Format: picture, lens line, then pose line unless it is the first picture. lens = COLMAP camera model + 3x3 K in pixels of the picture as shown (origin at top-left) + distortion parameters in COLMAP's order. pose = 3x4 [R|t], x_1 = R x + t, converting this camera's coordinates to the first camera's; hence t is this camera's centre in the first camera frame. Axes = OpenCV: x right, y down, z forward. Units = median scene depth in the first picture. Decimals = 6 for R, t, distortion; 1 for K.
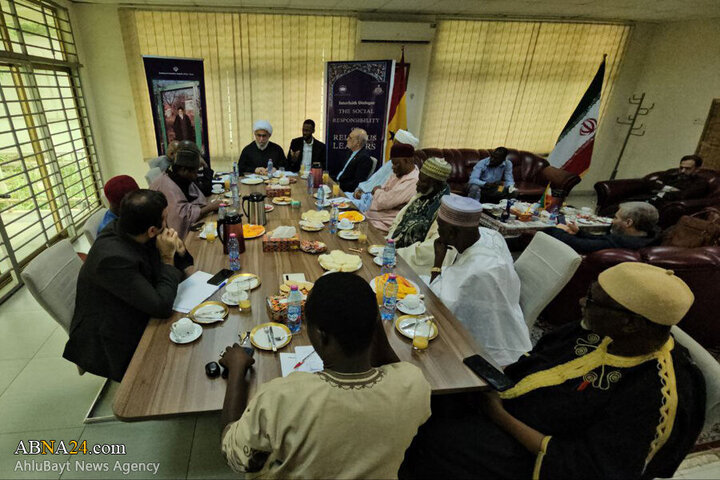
lens RADIAL K [[348.2, 0, 294.6], [0, 348.2, 247.3], [0, 0, 1]] dist [0.004626, -0.003885]
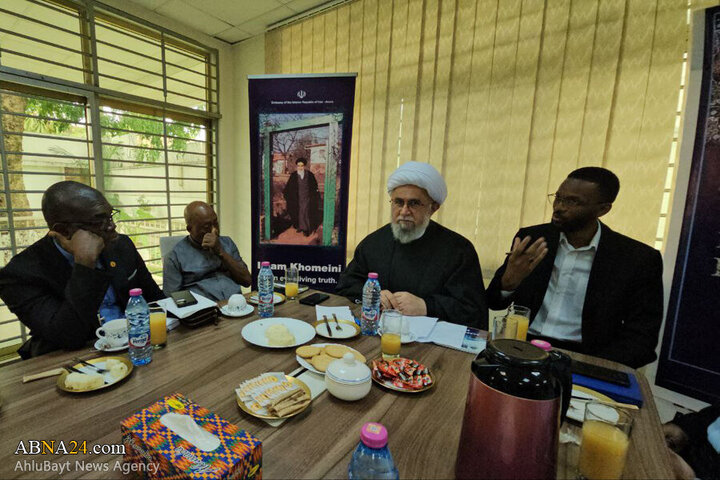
lens RADIAL K [[348.9, 0, 293.9], [0, 348.9, 244.1], [0, 0, 1]] dist [0.006129, -0.003758]
pose [[0.699910, 0.111378, -0.705493, 0.075256], [-0.301755, 0.941392, -0.150747, -0.180146], [0.647356, 0.318396, 0.692499, 0.633853]]
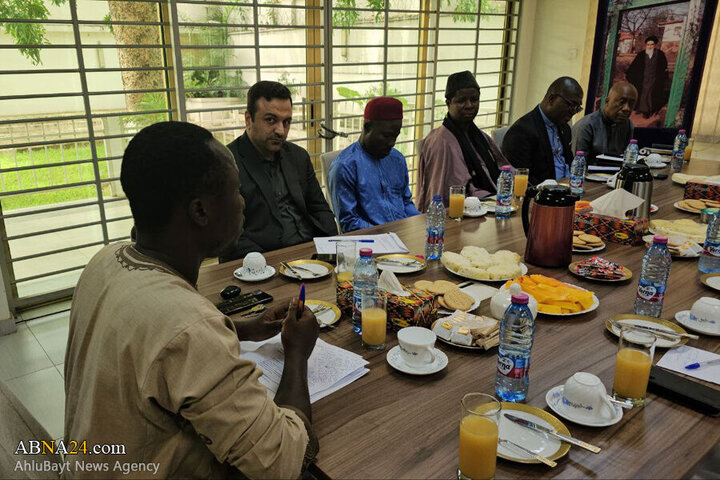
lens RADIAL K [[576.6, 0, 310.8], [0, 576.6, 246.0], [0, 0, 1]] dist [0.057918, -0.056127]
pose [[0.517753, 0.252155, -0.817527, 0.230609], [-0.332245, 0.939840, 0.079464, 0.016107], [0.788381, 0.230476, 0.570382, 0.116741]]
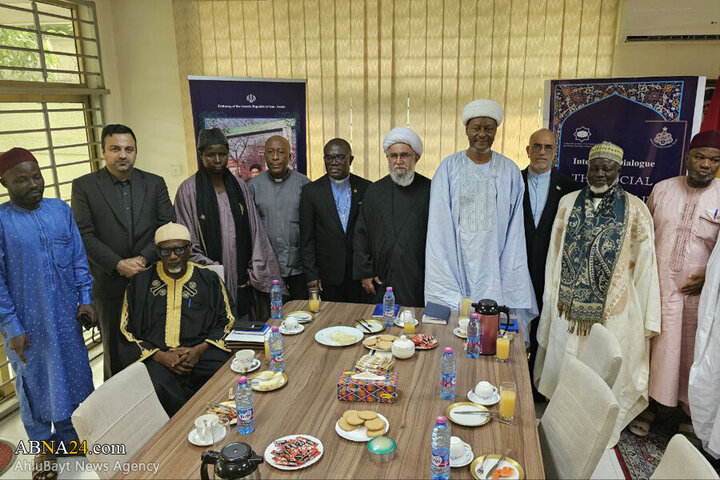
lens RADIAL K [[576.6, 0, 392.7], [0, 576.6, 248.2], [0, 0, 1]] dist [0.057918, -0.056127]
pose [[0.964153, 0.065460, -0.257147, 0.108199], [-0.109167, 0.981134, -0.159556, -0.156005], [0.241852, 0.181908, 0.953109, 0.227158]]
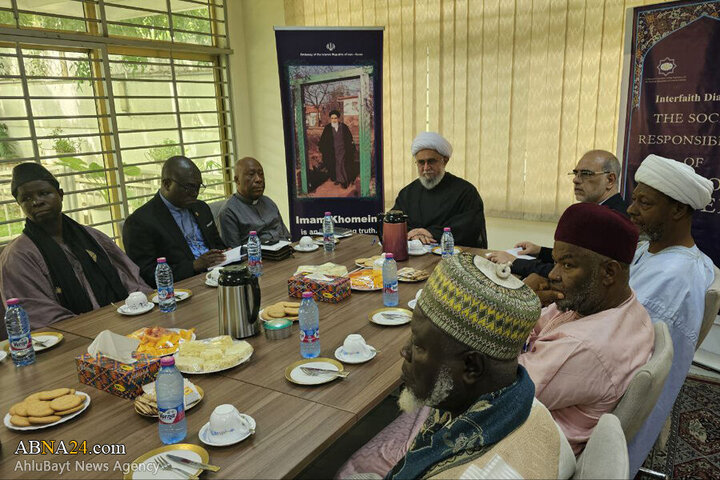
lens RADIAL K [[576.6, 0, 404.7], [0, 576.6, 245.4], [0, 0, 1]] dist [0.057918, -0.056127]
pose [[0.816025, 0.124176, -0.564521, 0.315036], [-0.220379, 0.969719, -0.105256, -0.115051], [0.534356, 0.210300, 0.818680, 0.333024]]
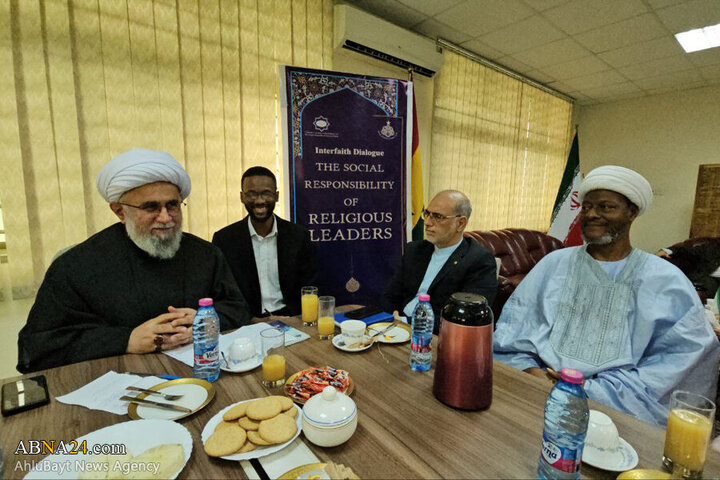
lens RADIAL K [[348.9, 0, 370.3], [0, 348.9, 242.2], [0, 0, 1]] dist [0.006129, -0.003758]
pose [[0.841776, -0.062143, 0.536239, -0.080119], [0.204581, 0.955978, -0.210362, -0.186942], [-0.499560, 0.286782, 0.817432, 0.643287]]
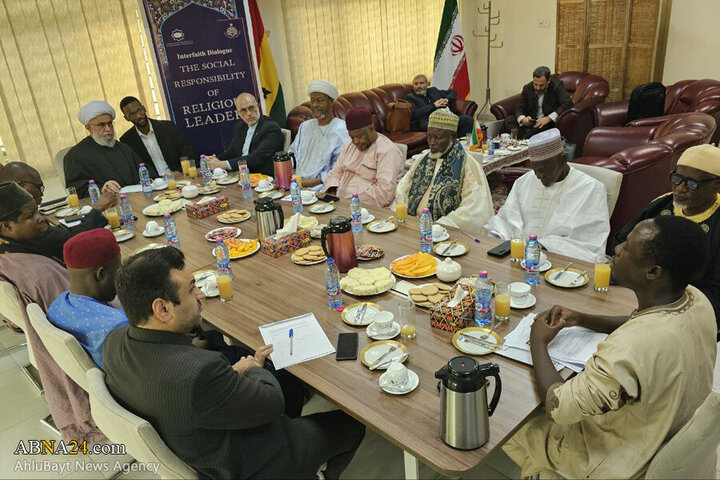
lens RADIAL K [[576.6, 0, 362.1], [0, 576.6, 246.3], [0, 0, 1]] dist [0.057918, -0.056127]
pose [[0.784630, -0.307707, 0.538212, -0.305164], [0.327428, 0.942859, 0.061713, -0.045868], [-0.526448, 0.127804, 0.840547, -0.028337]]
